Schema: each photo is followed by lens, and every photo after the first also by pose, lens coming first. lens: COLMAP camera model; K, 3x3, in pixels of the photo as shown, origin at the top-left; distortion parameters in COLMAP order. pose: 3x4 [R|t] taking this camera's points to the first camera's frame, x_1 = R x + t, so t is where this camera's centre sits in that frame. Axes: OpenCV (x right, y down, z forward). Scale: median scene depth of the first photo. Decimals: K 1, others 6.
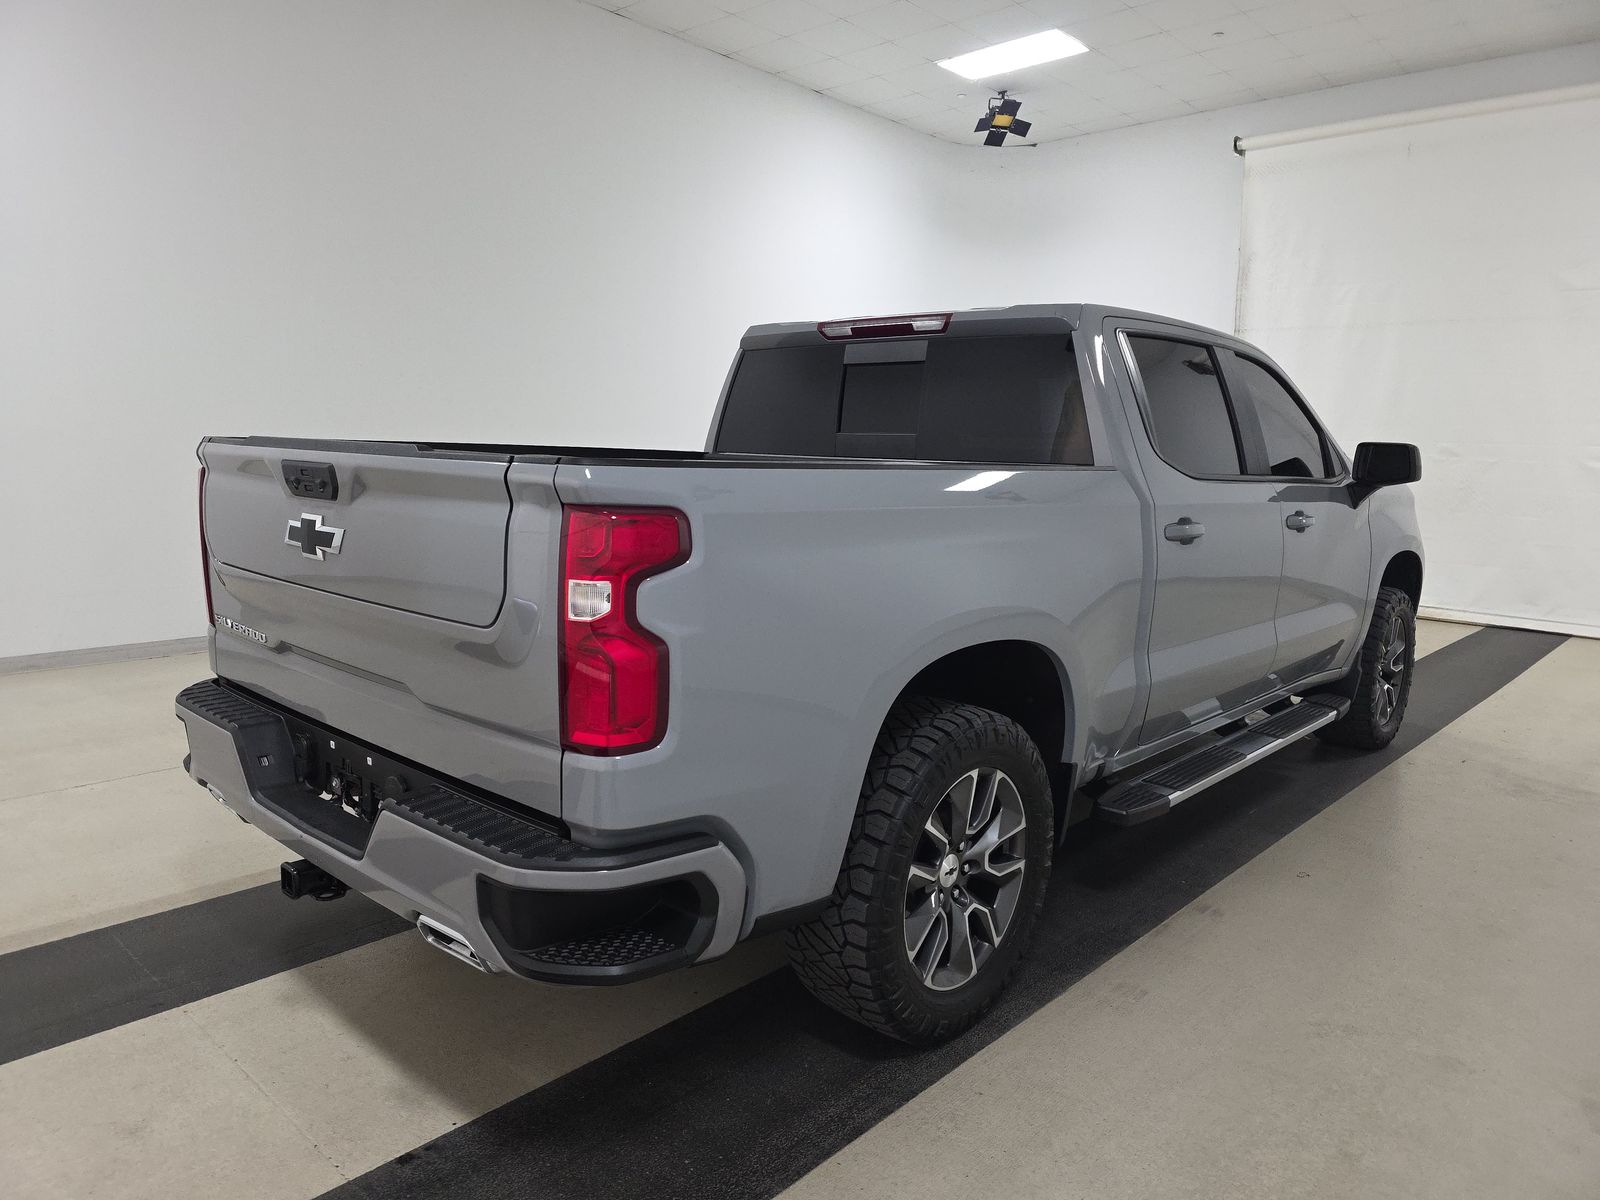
lens RADIAL K [[1084.2, 0, 800.0], [0, 1084.2, 600.0], [0, 0, 1]] dist [0.005740, -0.000688]
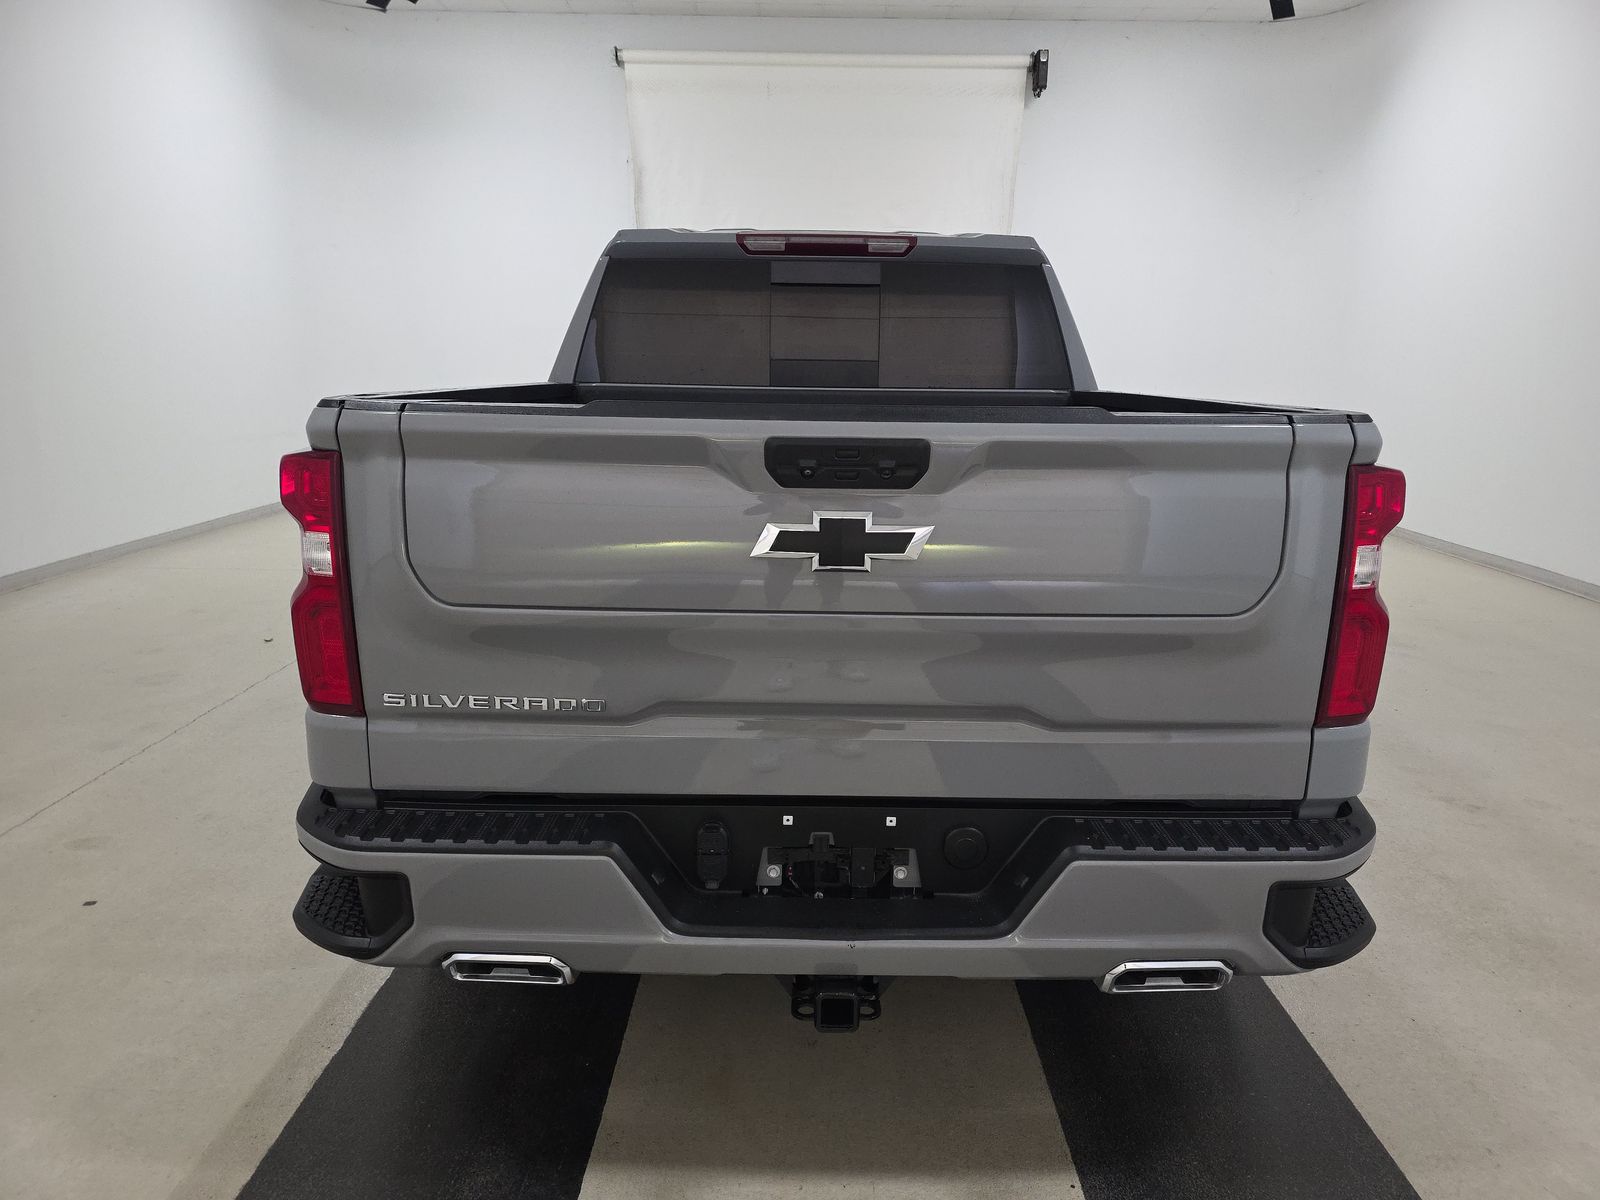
lens RADIAL K [[1074.0, 0, 800.0], [0, 1074.0, 600.0], [0, 0, 1]] dist [0.001583, -0.000556]
pose [[0.727192, -0.167775, 0.665615, -0.597960], [0.105822, 0.985479, 0.132789, -0.074456], [-0.678229, -0.026126, 0.734386, 0.322833]]
